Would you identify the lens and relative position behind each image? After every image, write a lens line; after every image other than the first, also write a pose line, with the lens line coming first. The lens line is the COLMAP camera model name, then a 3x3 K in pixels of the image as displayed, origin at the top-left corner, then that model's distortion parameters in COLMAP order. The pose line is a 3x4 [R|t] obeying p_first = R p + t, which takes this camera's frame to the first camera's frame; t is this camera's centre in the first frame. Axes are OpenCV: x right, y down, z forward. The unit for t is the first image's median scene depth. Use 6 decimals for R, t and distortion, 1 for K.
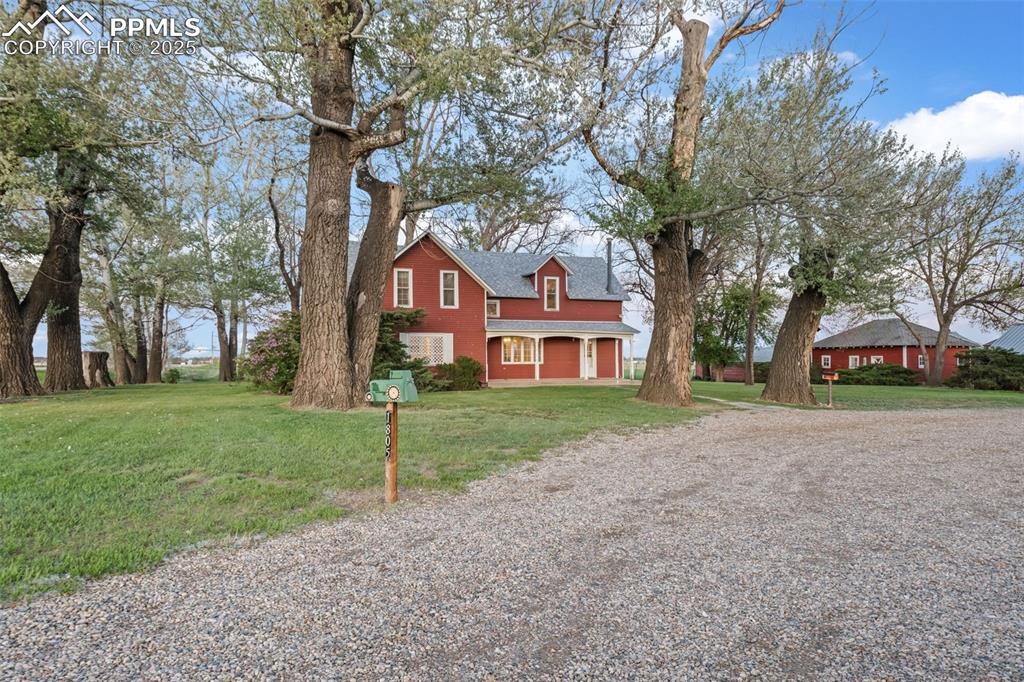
lens RADIAL K [[454.9, 0, 508.5], [0, 454.9, 355.6], [0, 0, 1]] dist [-0.000031, 0.000098]
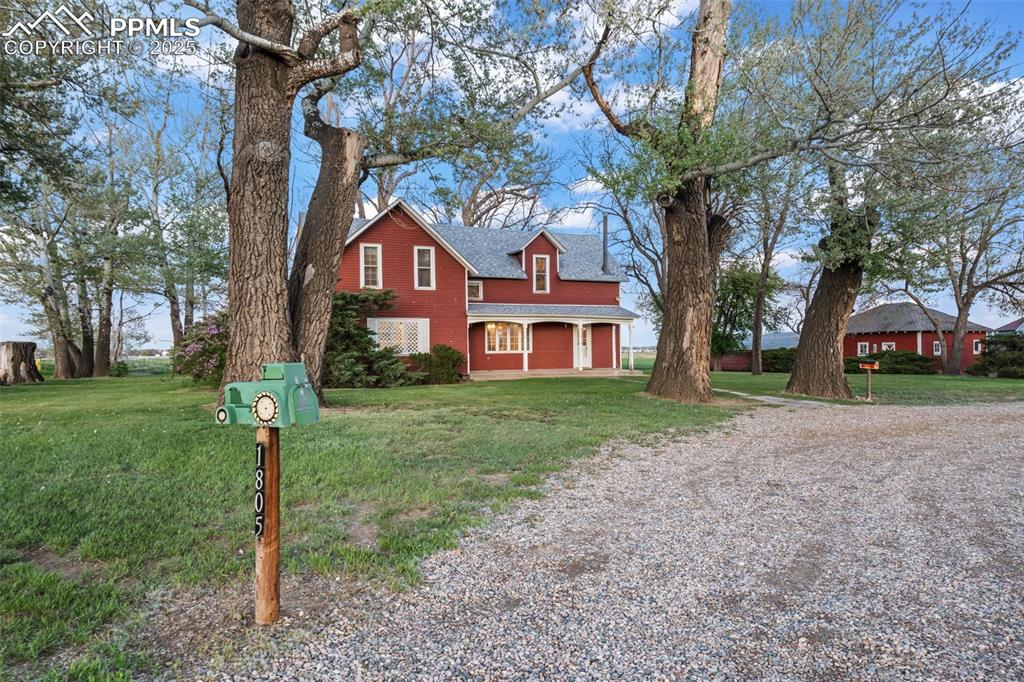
lens RADIAL K [[454.9, 0, 508.5], [0, 454.9, 355.6], [0, 0, 1]] dist [-0.000031, 0.000098]
pose [[0.999381, -0.005849, 0.034697, -0.000997], [0.005065, 0.999731, 0.022630, 0.003936], [-0.034820, -0.022441, 0.999142, 0.139141]]
